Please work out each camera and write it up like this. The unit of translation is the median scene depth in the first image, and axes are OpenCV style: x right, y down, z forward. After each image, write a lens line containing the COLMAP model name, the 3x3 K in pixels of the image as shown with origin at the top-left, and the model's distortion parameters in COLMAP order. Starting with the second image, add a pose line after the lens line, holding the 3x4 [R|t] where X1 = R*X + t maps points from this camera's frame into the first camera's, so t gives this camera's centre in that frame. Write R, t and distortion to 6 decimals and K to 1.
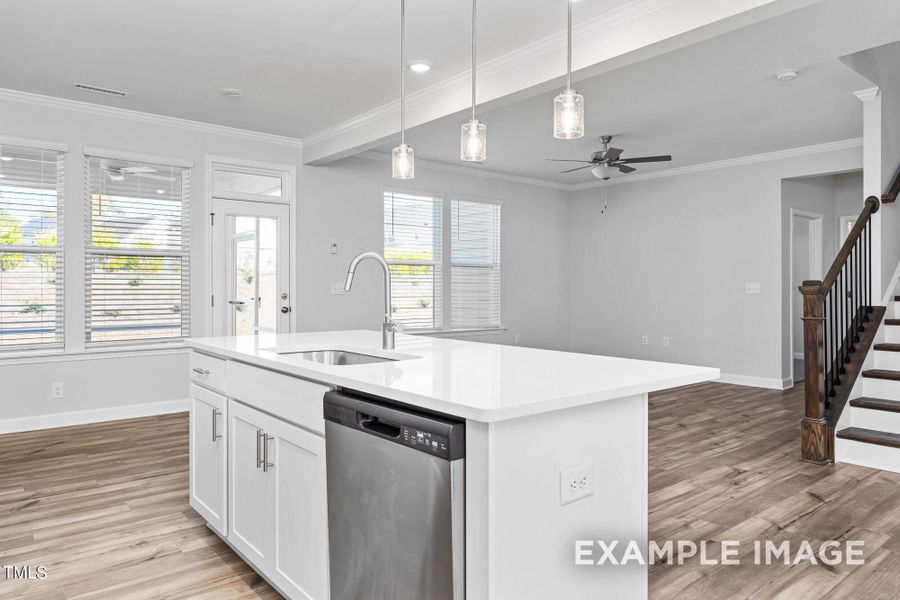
lens RADIAL K [[602.0, 0, 445.1], [0, 602.0, 292.4], [0, 0, 1]] dist [-0.001710, -0.001699]
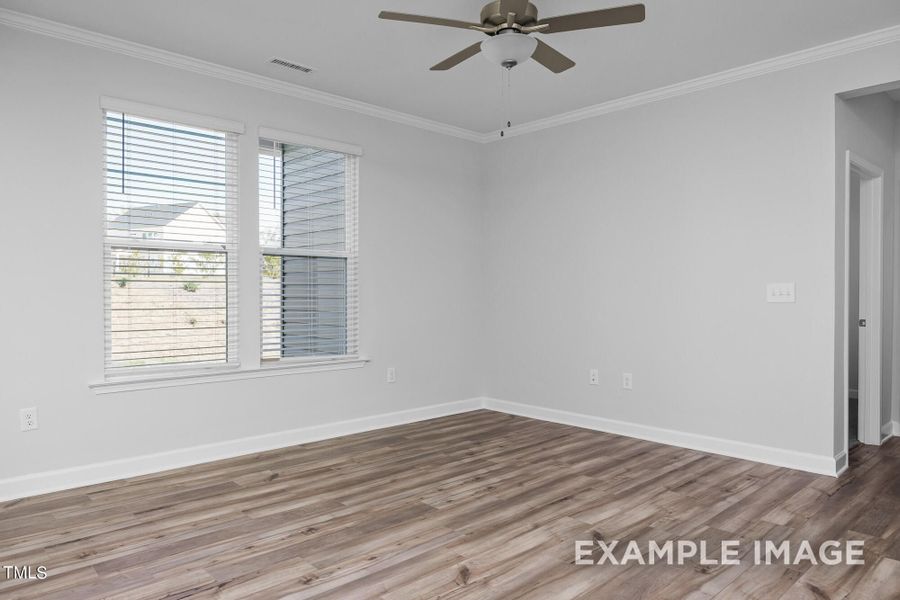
lens RADIAL K [[602.0, 0, 450.2], [0, 602.0, 304.6], [0, 0, 1]] dist [-0.001710, -0.001699]
pose [[0.997290, -0.003186, 0.073495, 0.161279], [0.001677, 0.999787, 0.020583, -0.007738], [-0.073545, -0.020404, 0.997083, 0.457846]]
